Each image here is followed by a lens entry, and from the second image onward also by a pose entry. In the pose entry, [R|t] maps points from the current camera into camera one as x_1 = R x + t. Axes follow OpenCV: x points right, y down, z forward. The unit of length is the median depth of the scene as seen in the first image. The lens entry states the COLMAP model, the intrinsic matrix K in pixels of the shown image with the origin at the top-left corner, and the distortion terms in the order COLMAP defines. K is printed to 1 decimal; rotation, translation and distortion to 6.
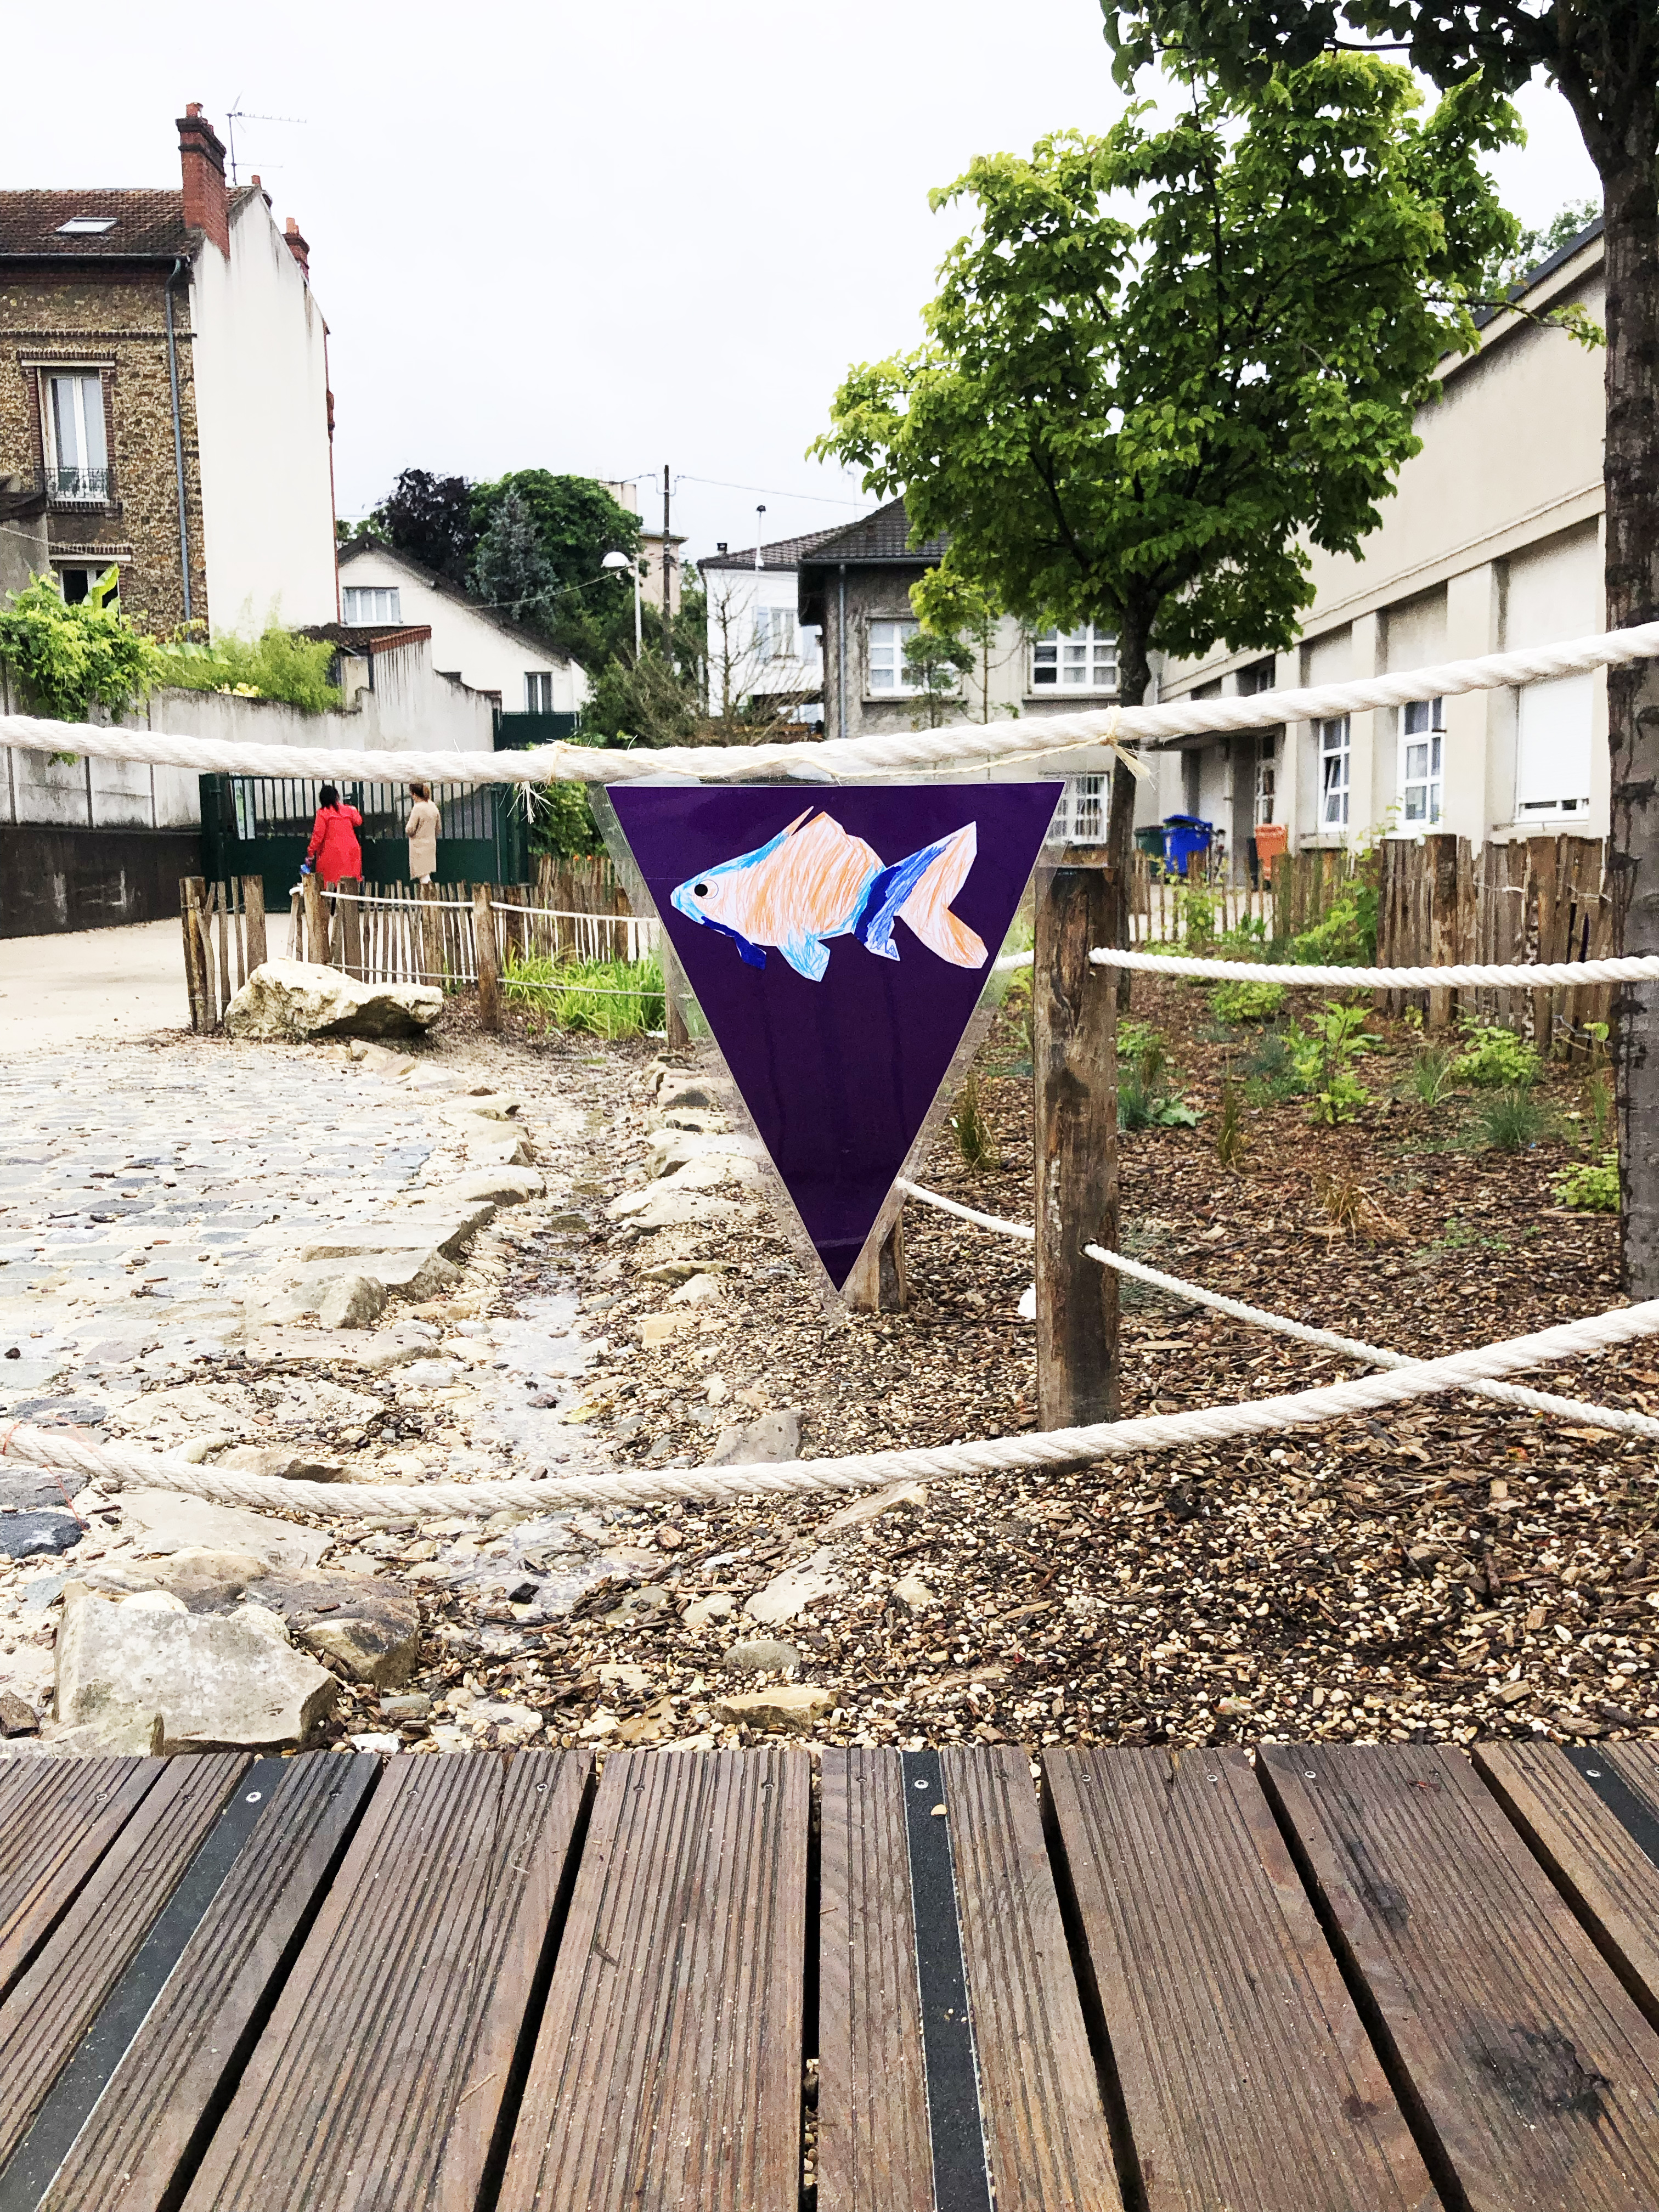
lens RADIAL K [[1851.0, 0, 829.5], [0, 1851.0, 1106.0], [0, 0, 1]] dist [0.005646, 0.002309]
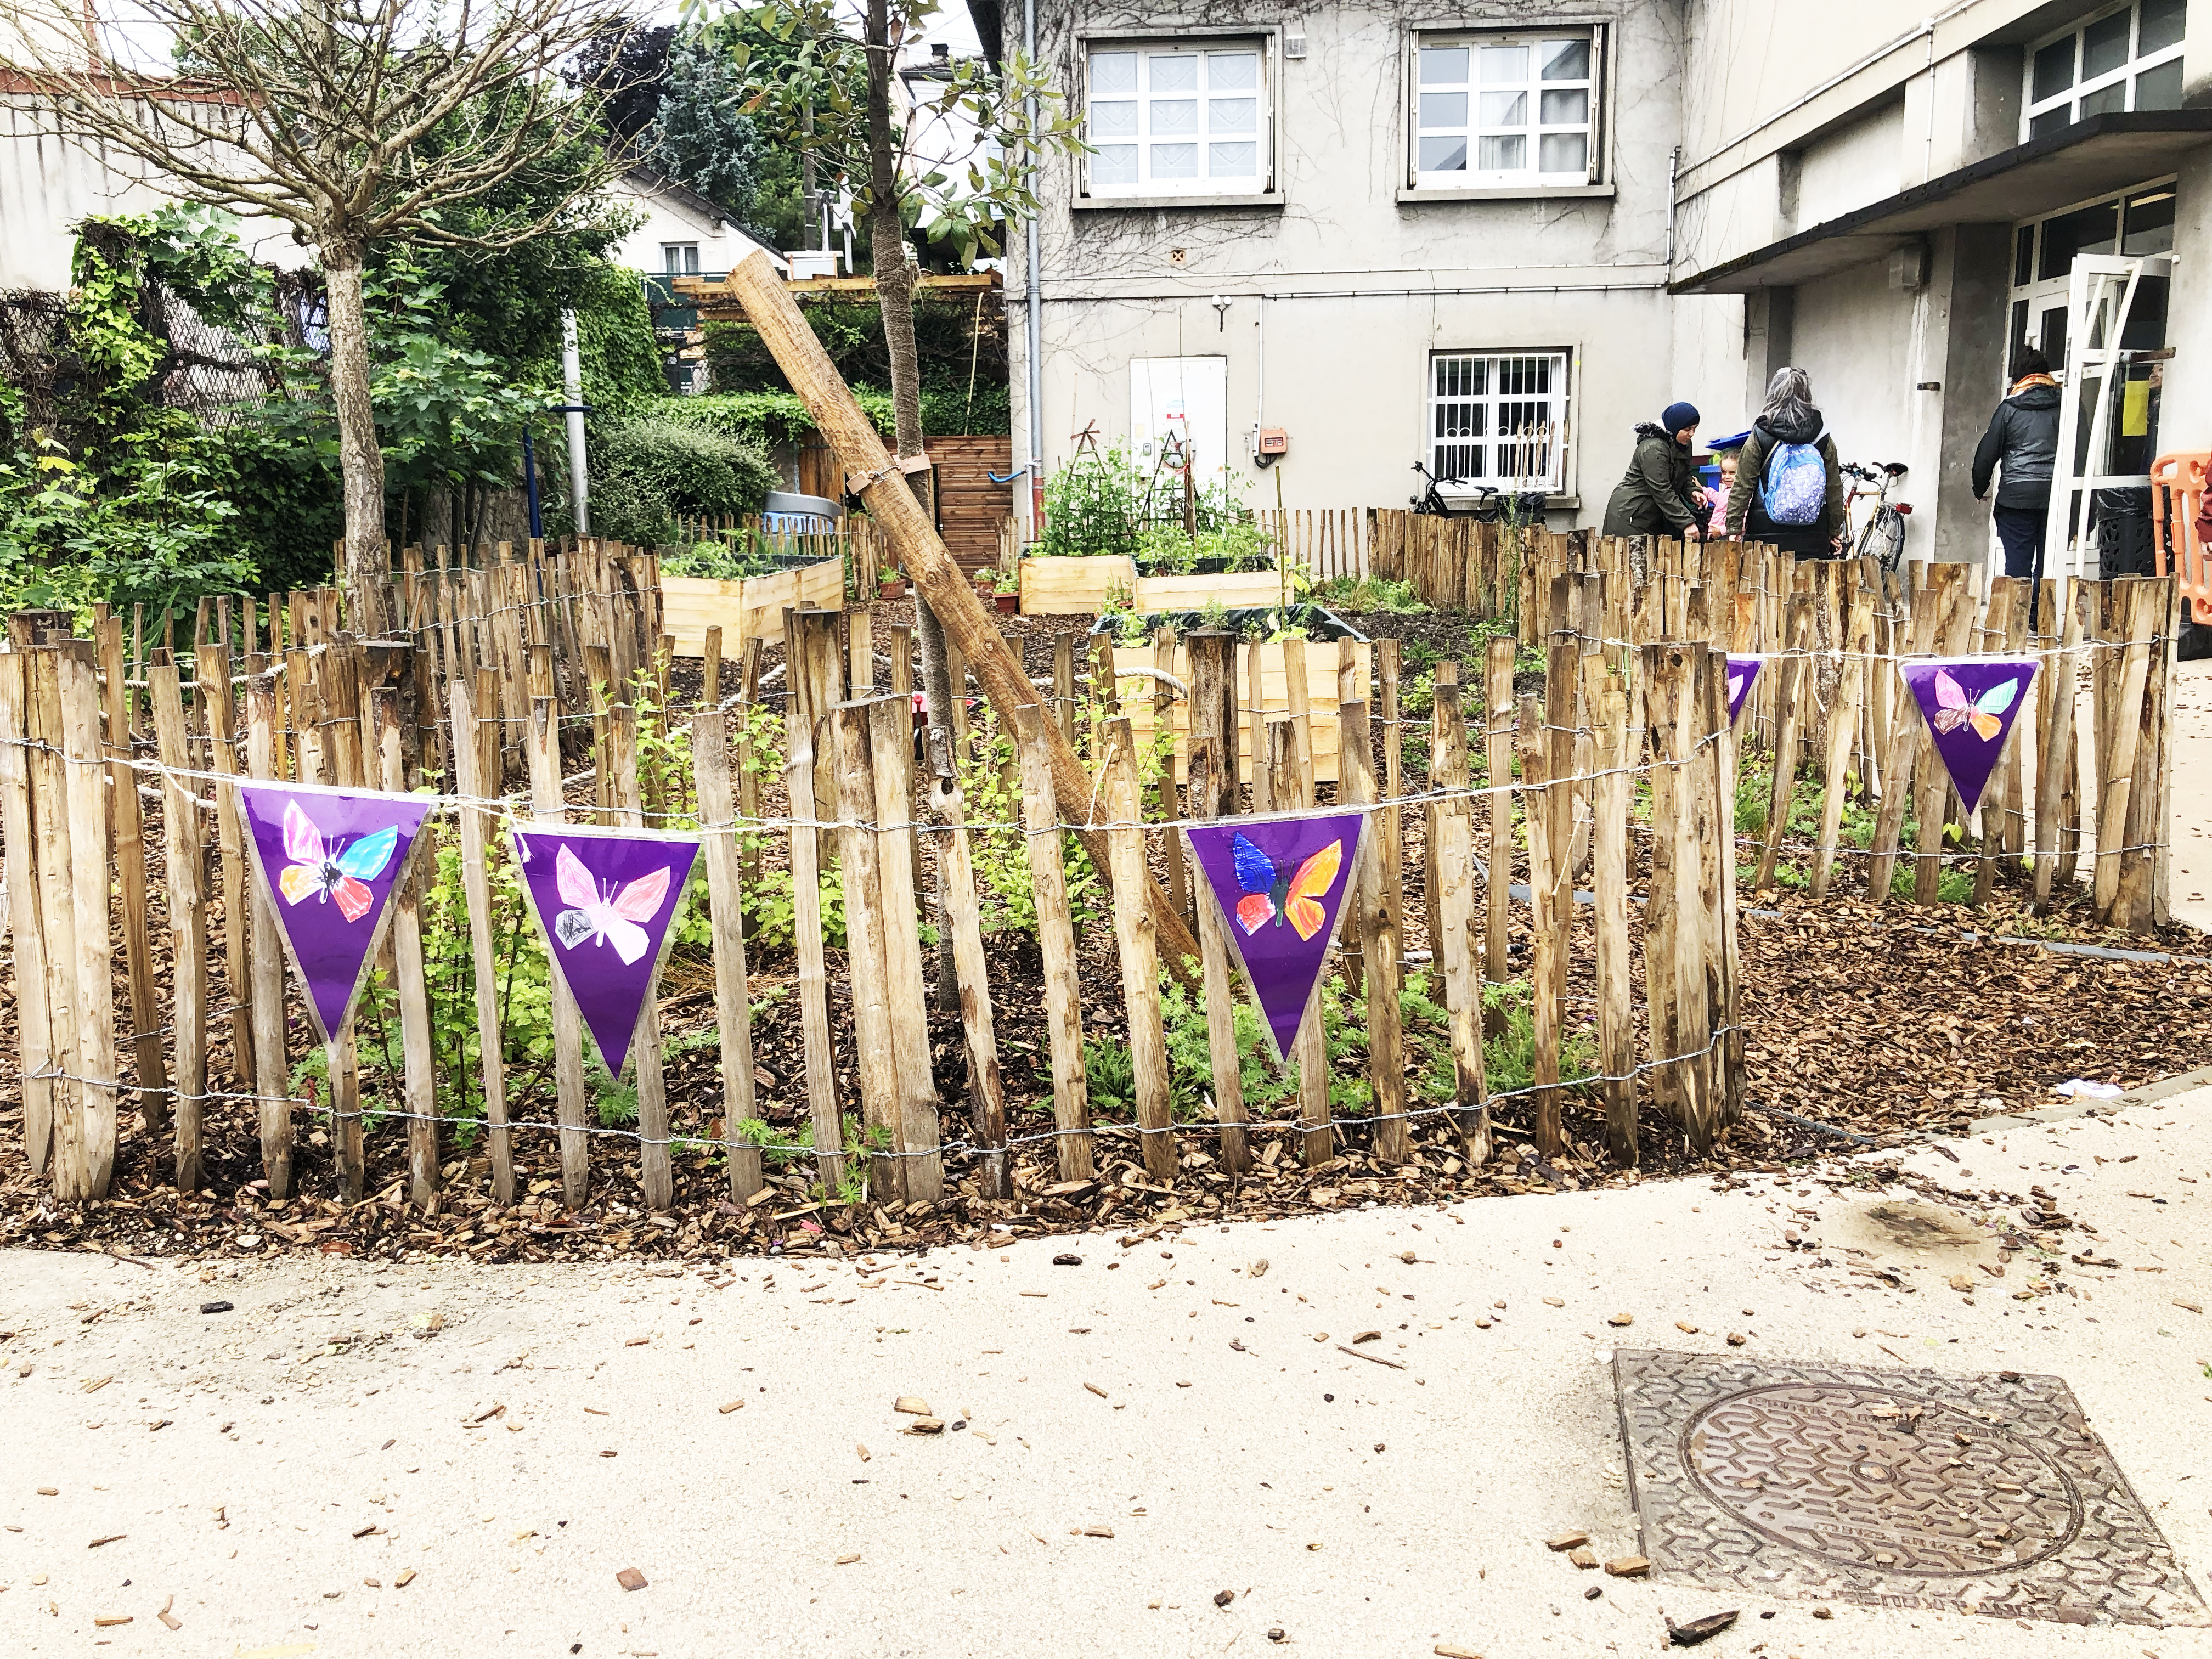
lens RADIAL K [[1851.0, 0, 1106.0], [0, 1851.0, 829.5], [0, 0, 1]] dist [0.005646, 0.002309]
pose [[0.999590, -0.004276, -0.028301, 0.039557], [0.005672, 0.998762, 0.049427, -0.075988], [0.028055, -0.049567, 0.998377, 0.490761]]
